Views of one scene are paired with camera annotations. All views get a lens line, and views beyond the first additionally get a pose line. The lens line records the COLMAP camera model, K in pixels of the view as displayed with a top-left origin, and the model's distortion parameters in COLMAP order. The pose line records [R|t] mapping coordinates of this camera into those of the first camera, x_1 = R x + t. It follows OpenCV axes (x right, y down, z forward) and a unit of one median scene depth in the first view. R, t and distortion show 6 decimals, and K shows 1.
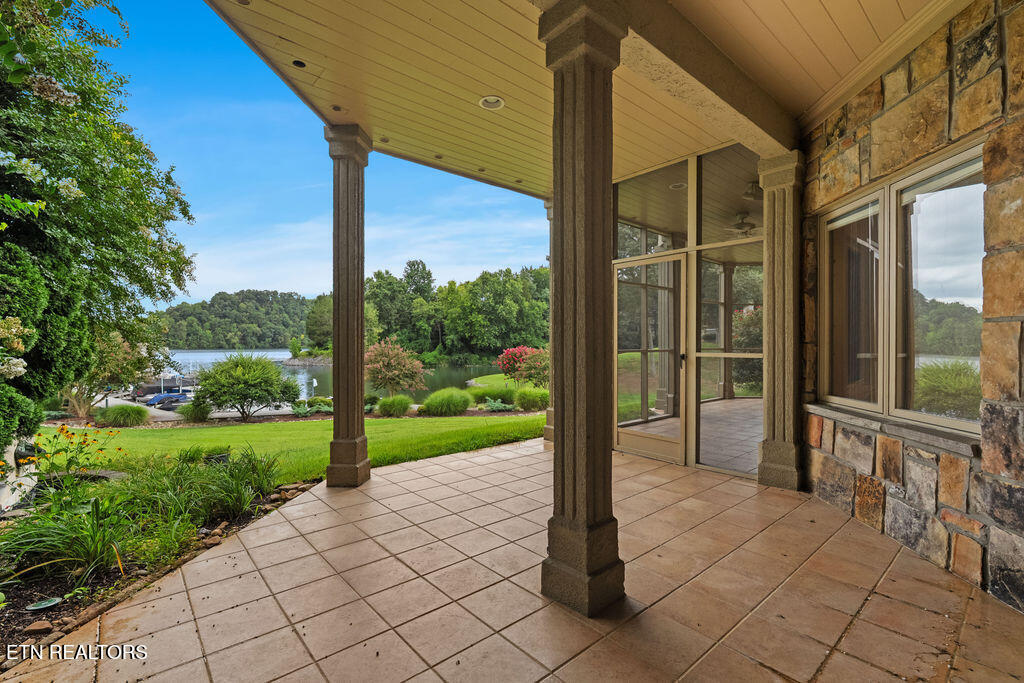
lens RADIAL K [[466.2, 0, 512.0], [0, 466.2, 341.5], [0, 0, 1]] dist [-0.003765, -0.000468]
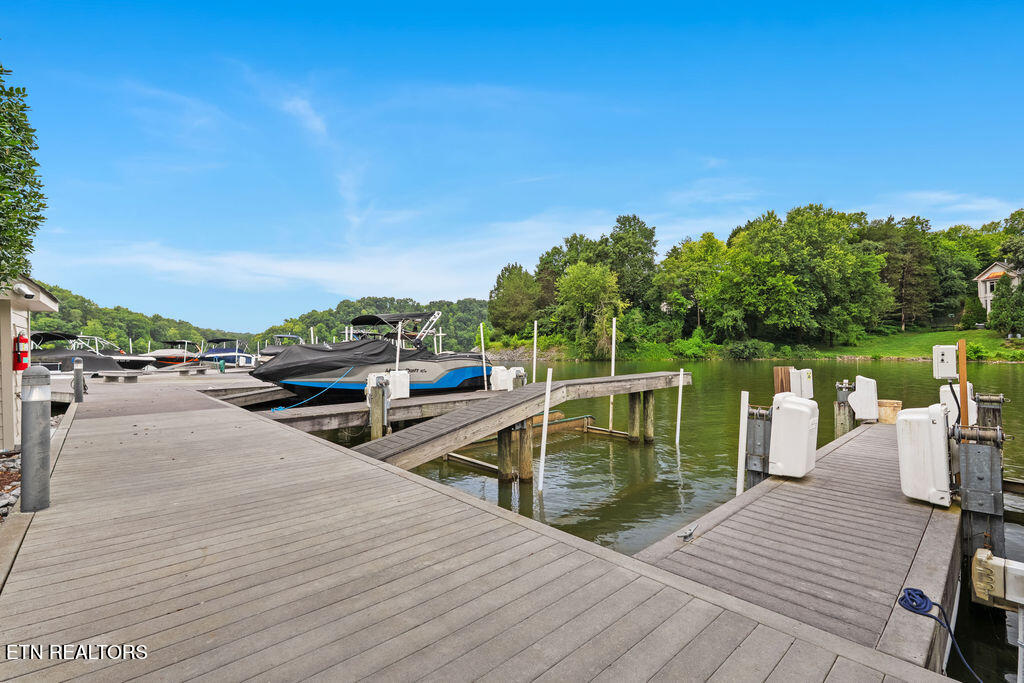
lens RADIAL K [[466.2, 0, 512.0], [0, 466.2, 341.5], [0, 0, 1]] dist [-0.003765, -0.000468]
pose [[0.978901, -0.013055, -0.203917, -0.288463], [0.011027, 0.999878, -0.011081, 0.030904], [0.204036, 0.008598, 0.978926, 0.315926]]
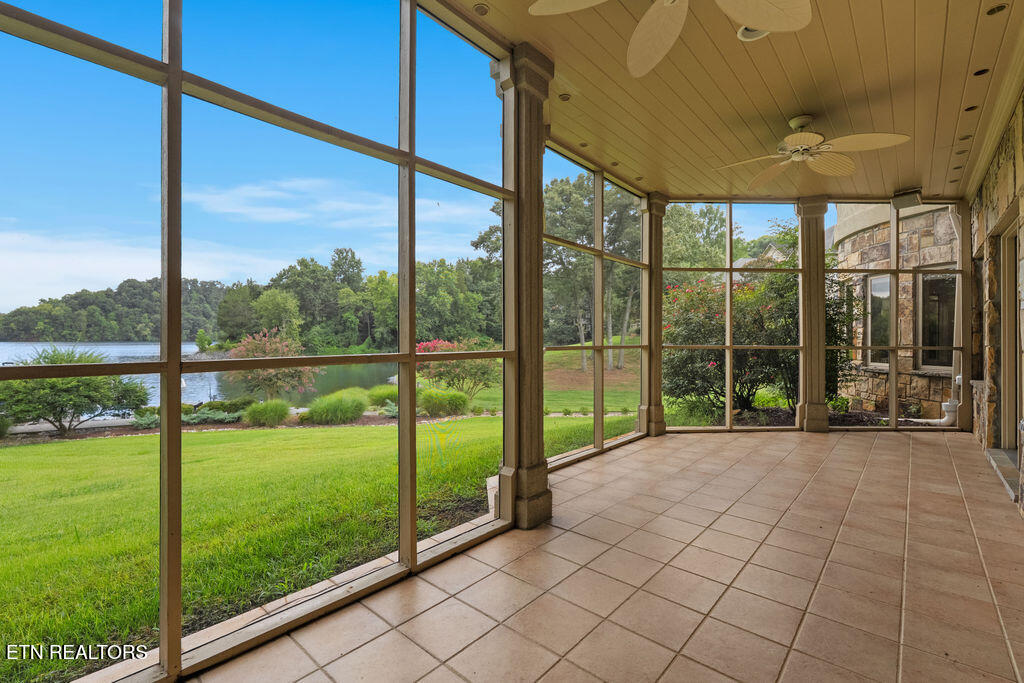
lens RADIAL K [[466.2, 0, 512.0], [0, 466.2, 341.5], [0, 0, 1]] dist [-0.003765, -0.000468]
pose [[0.992006, 0.002278, 0.126172, 0.014131], [-0.004067, 0.999895, 0.013926, 0.000113], [-0.126127, -0.014328, 0.991911, 0.029531]]
